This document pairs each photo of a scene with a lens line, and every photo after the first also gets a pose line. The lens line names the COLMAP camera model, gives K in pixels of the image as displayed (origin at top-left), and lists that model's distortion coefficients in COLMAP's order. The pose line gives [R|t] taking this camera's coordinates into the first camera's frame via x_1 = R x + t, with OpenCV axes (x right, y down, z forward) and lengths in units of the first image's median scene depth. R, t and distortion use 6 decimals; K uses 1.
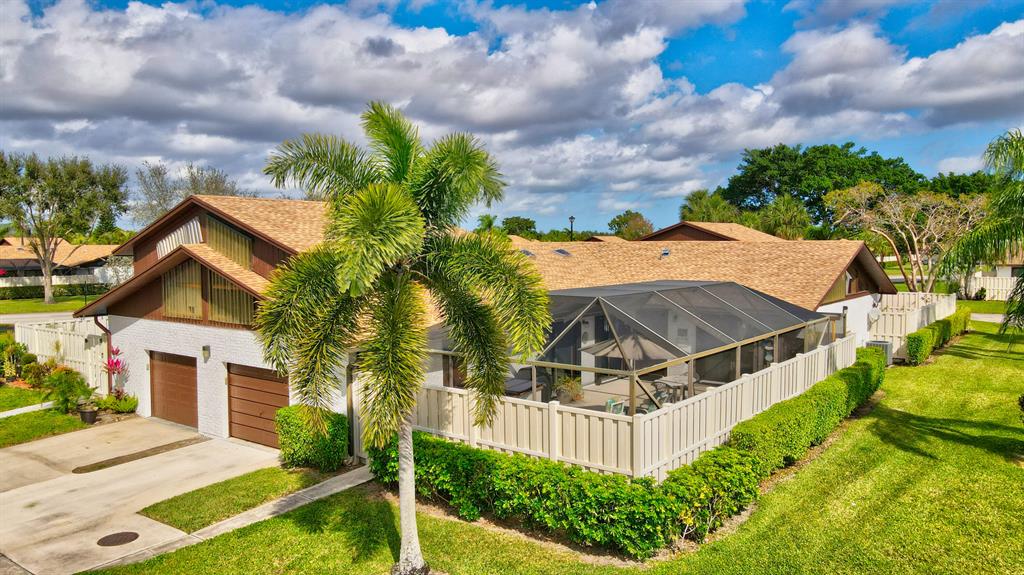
lens RADIAL K [[759.9, 0, 511.6], [0, 759.9, 290.0], [0, 0, 1]] dist [-0.007804, 0.037255]
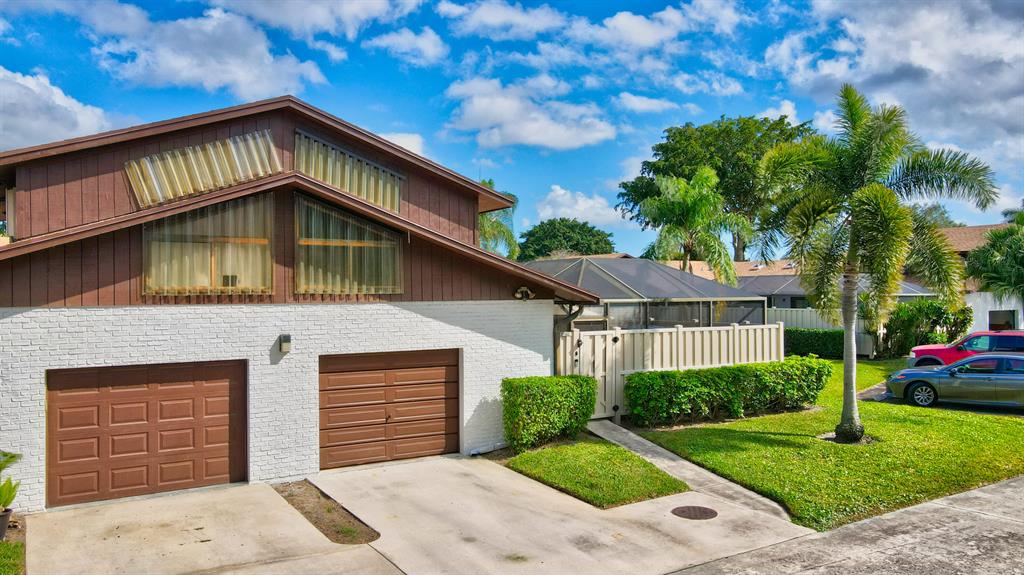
lens RADIAL K [[759.9, 0, 512.0], [0, 759.9, 287.2], [0, 0, 1]] dist [-0.007804, 0.037255]
pose [[0.363748, 0.000273, 0.931497, -0.943567], [0.067479, 0.997365, -0.026642, 0.064906], [-0.929050, 0.072548, 0.362772, 0.606161]]
